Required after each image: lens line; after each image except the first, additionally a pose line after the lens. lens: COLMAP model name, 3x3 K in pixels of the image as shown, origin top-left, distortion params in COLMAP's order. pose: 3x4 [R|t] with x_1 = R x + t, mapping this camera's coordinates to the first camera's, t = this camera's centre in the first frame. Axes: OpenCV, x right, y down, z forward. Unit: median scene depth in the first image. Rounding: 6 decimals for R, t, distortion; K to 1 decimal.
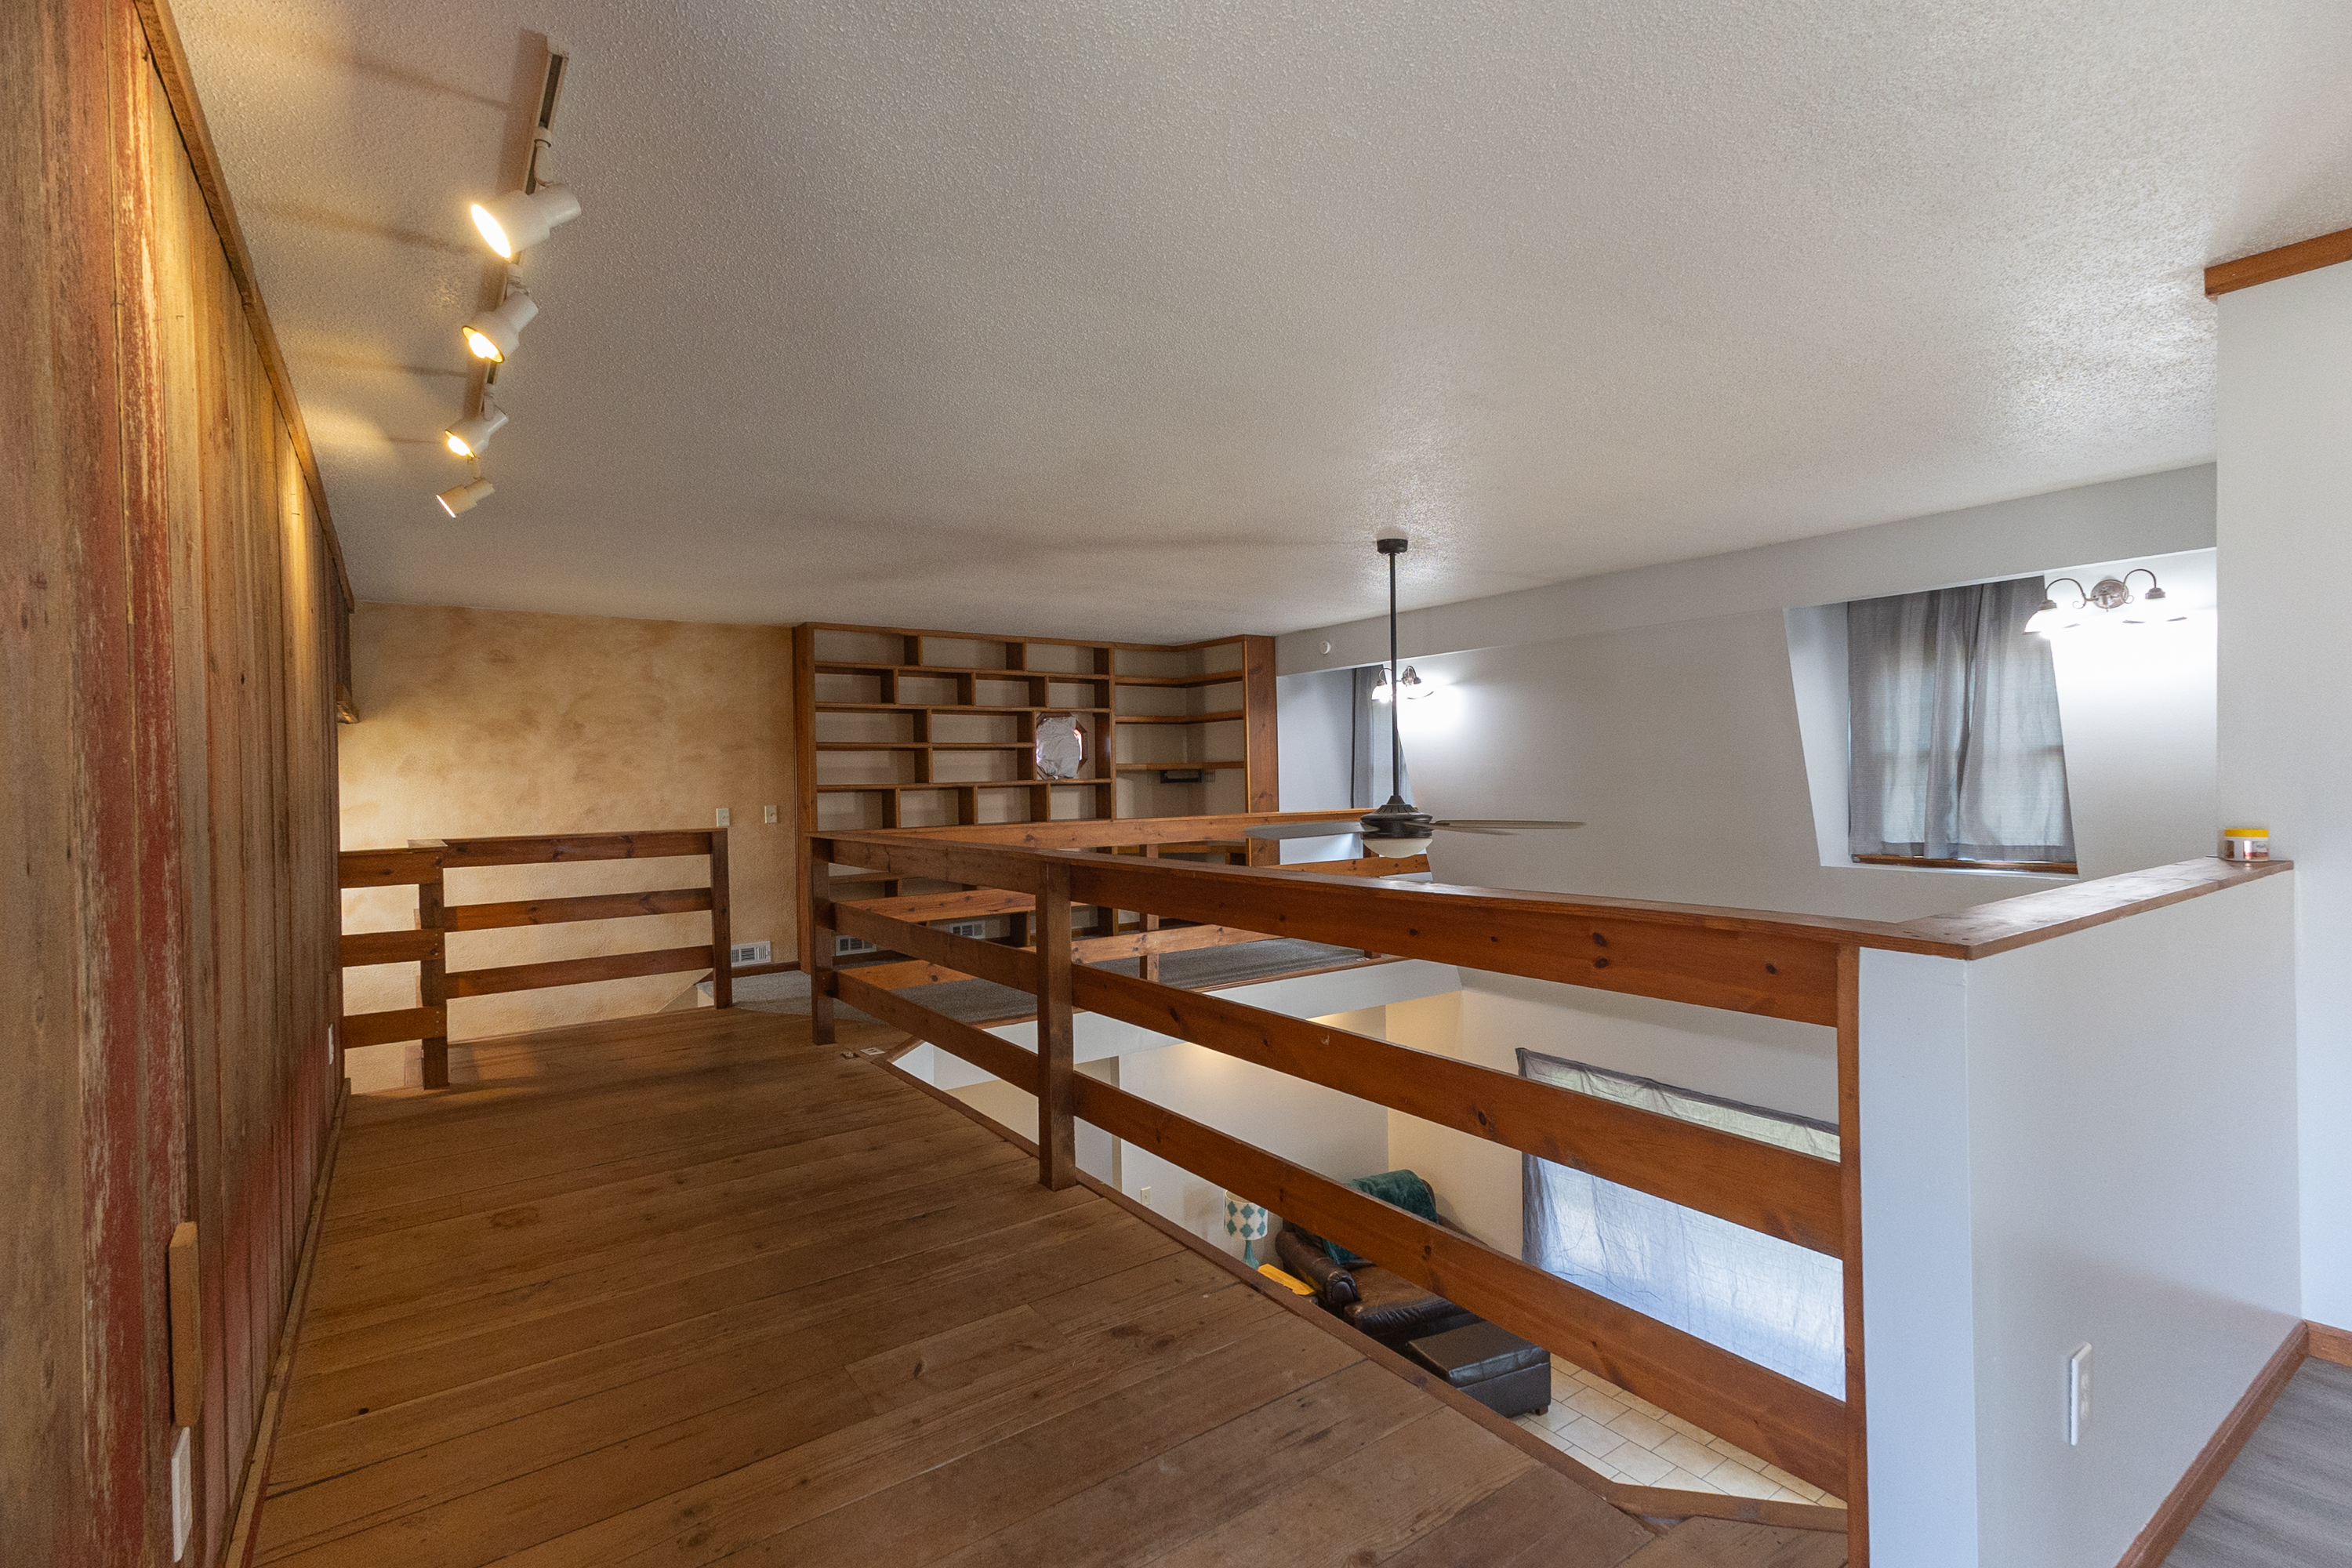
lens RADIAL K [[1082.9, 0, 1173.0], [0, 1082.9, 790.9], [0, 0, 1]] dist [0.026236, -0.000281]
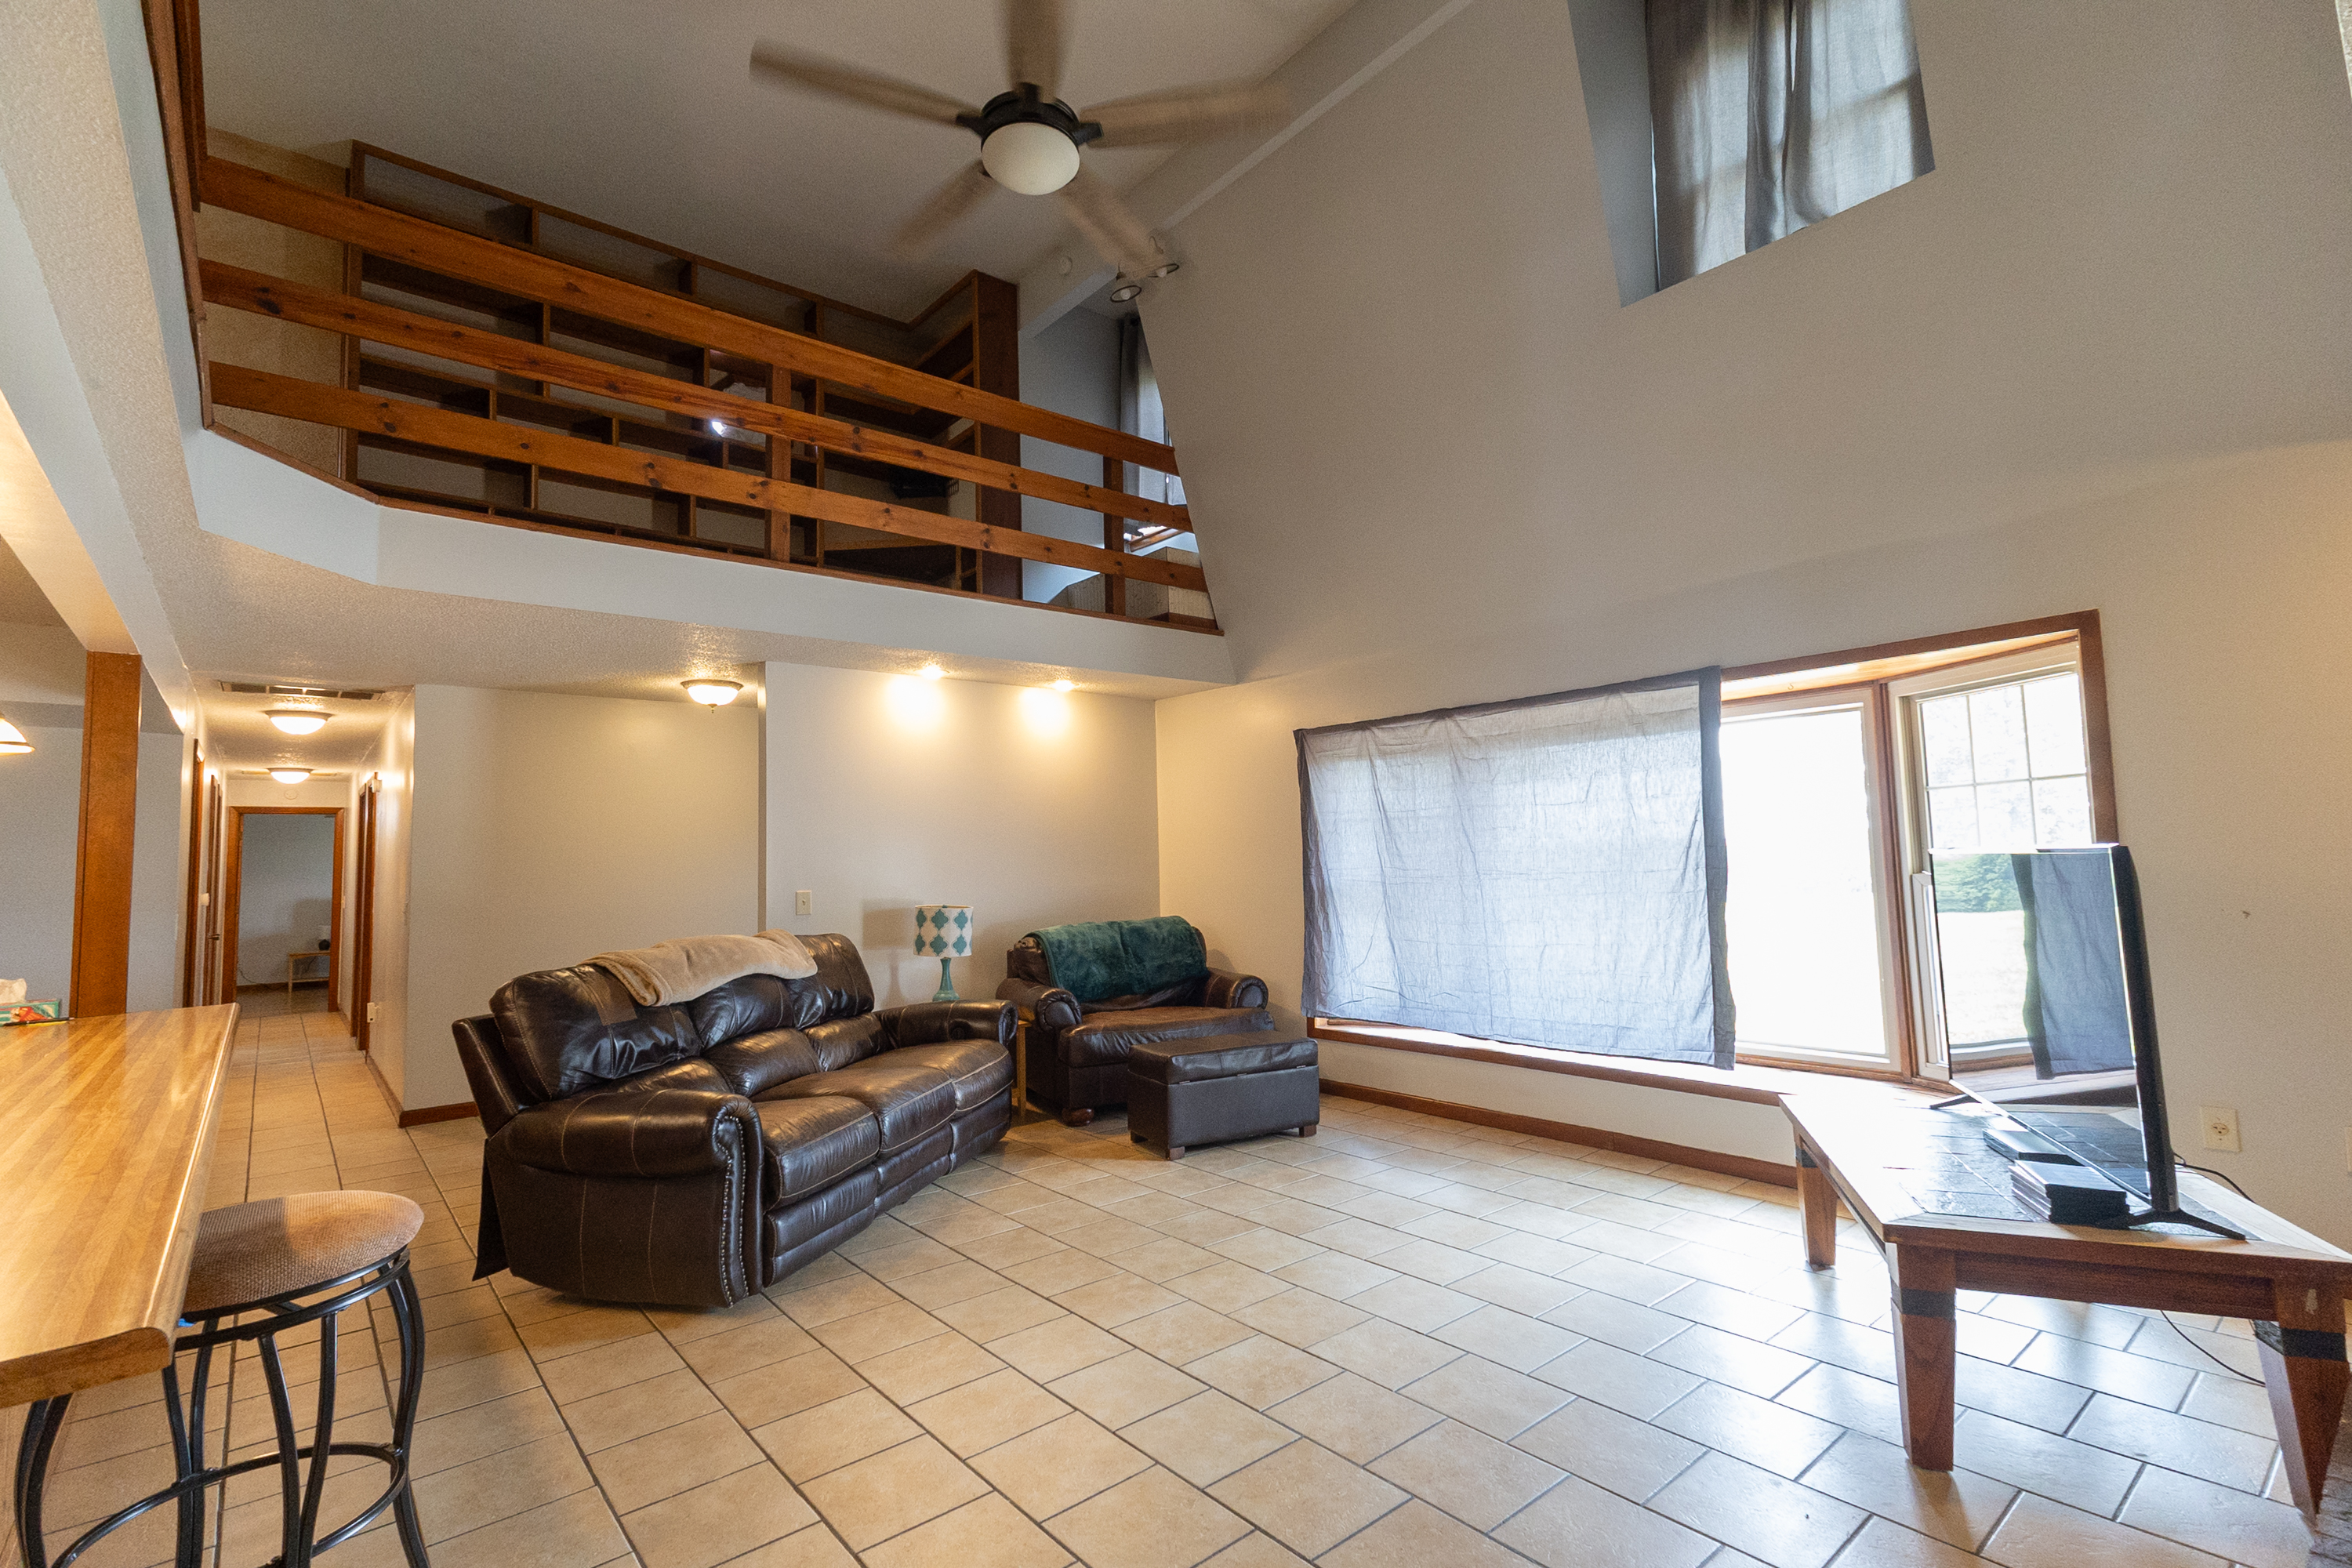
lens RADIAL K [[1070.1, 0, 1172.6], [0, 1070.1, 787.8], [0, 0, 1]] dist [0.024803, -0.009552]
pose [[0.997046, 0.000838, 0.076802, 0.184982], [0.005696, 0.996381, -0.084814, 0.384993], [-0.076595, 0.085000, 0.993432, 0.252852]]
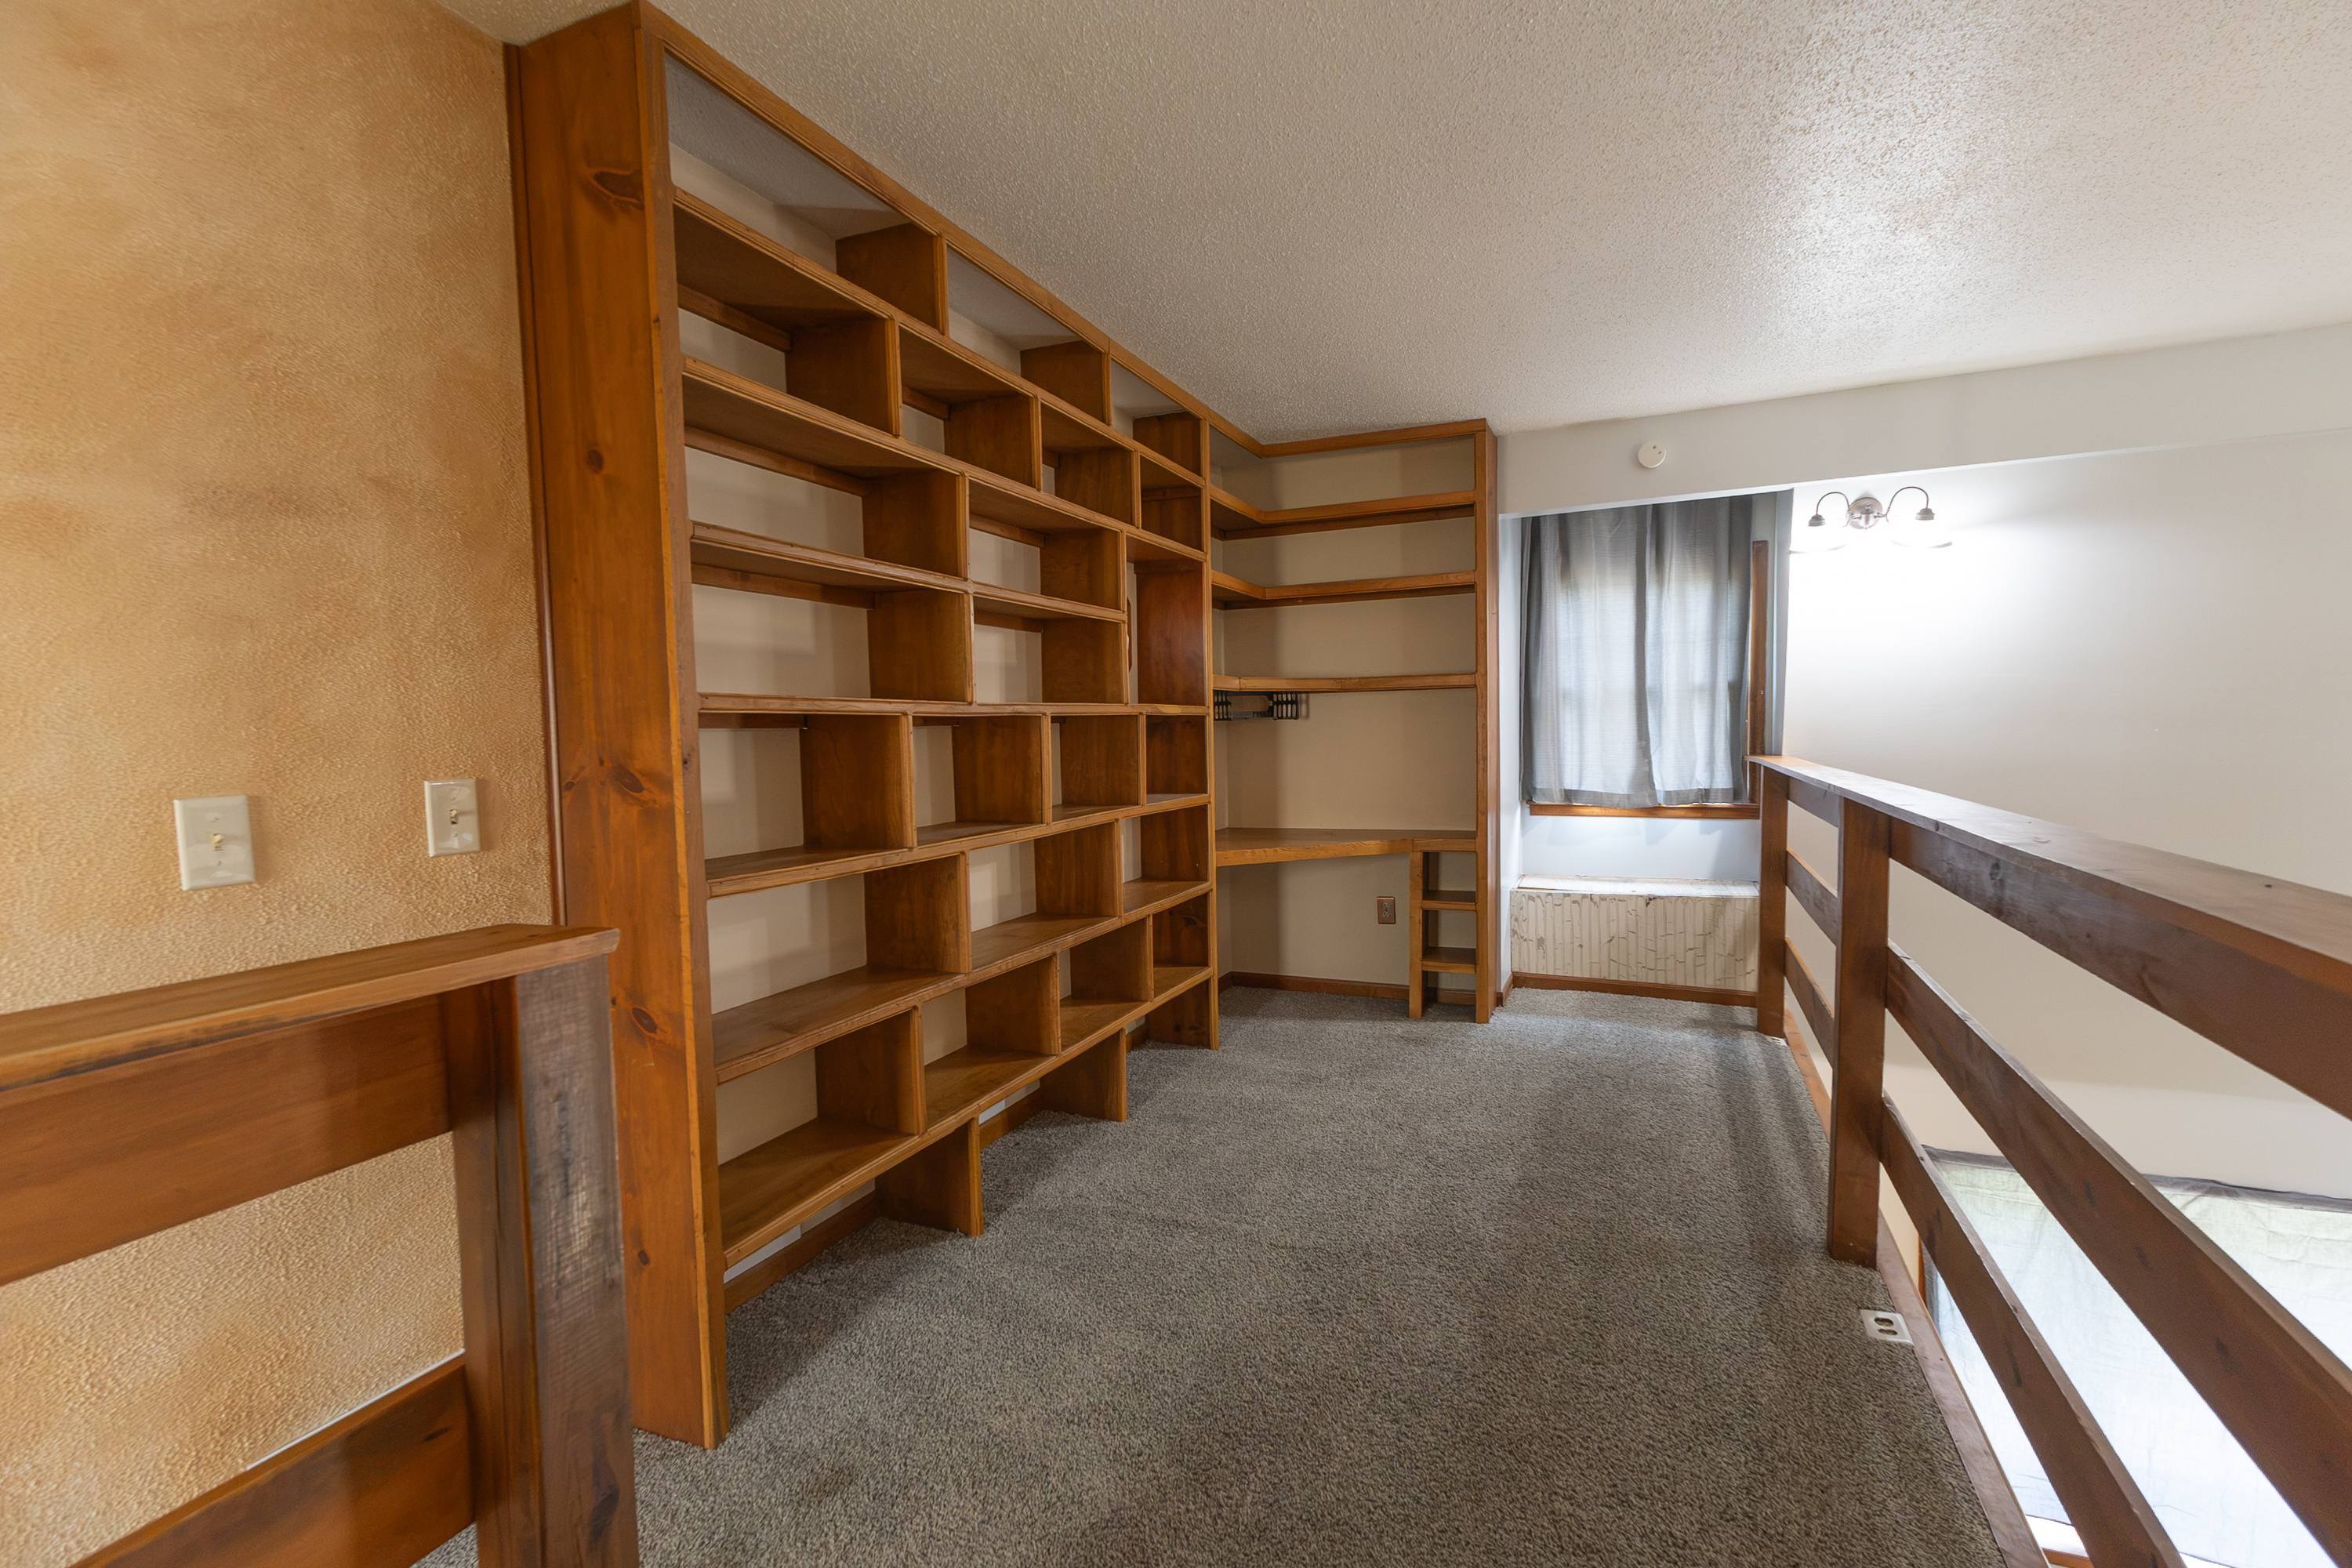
lens RADIAL K [[1097.9, 0, 1180.1], [0, 1097.9, 792.5], [0, 0, 1]] dist [0.026547, -0.007026]
pose [[0.847651, -0.029537, 0.529732, -0.392931], [0.013940, 0.999344, 0.033416, 0.011608], [-0.530371, -0.020940, 0.847507, 0.771365]]
